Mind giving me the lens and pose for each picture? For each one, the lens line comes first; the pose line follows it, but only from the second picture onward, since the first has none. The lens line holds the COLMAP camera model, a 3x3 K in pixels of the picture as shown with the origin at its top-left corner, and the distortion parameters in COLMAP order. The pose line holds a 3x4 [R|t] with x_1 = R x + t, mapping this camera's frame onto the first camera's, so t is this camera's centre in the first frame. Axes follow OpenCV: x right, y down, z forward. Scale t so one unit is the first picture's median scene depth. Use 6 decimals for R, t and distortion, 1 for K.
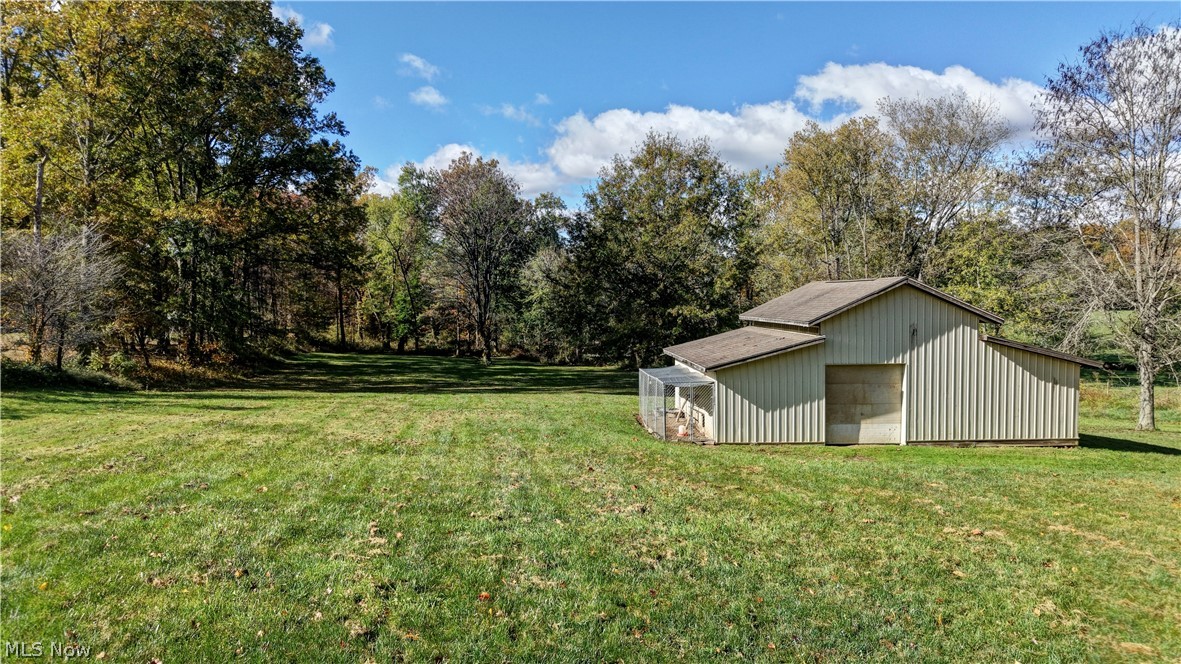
lens RADIAL K [[805.4, 0, 583.7], [0, 805.4, 338.3], [0, 0, 1]] dist [0.051172, -0.068467]
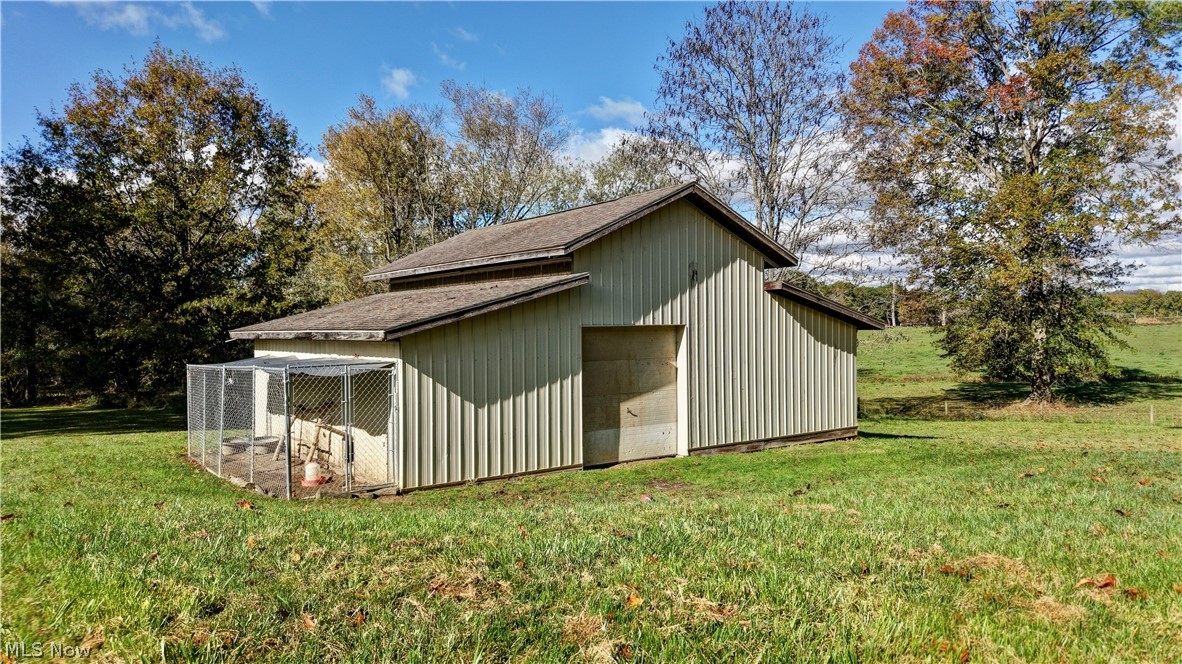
lens RADIAL K [[811.2, 0, 596.9], [0, 811.2, 334.2], [0, 0, 1]] dist [0.079729, -0.101498]
pose [[0.823038, -0.007621, 0.567935, -0.016805], [0.038621, 0.998347, -0.042573, 0.061877], [-0.566672, 0.056973, 0.821971, 0.517389]]
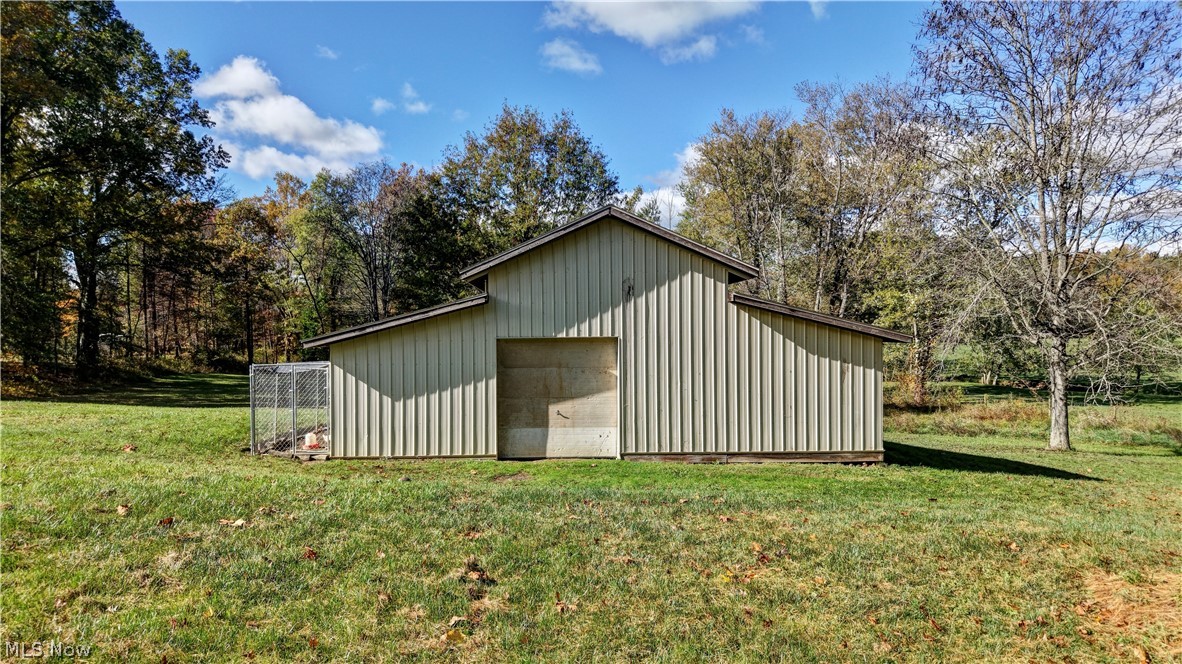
lens RADIAL K [[806.1, 0, 584.2], [0, 806.1, 338.3], [0, 0, 1]] dist [0.051172, -0.068467]
pose [[0.999962, 0.001785, -0.008486, 0.371648], [-0.002146, 0.999088, -0.042648, 0.060228], [0.008402, 0.042665, 0.999054, 0.329692]]
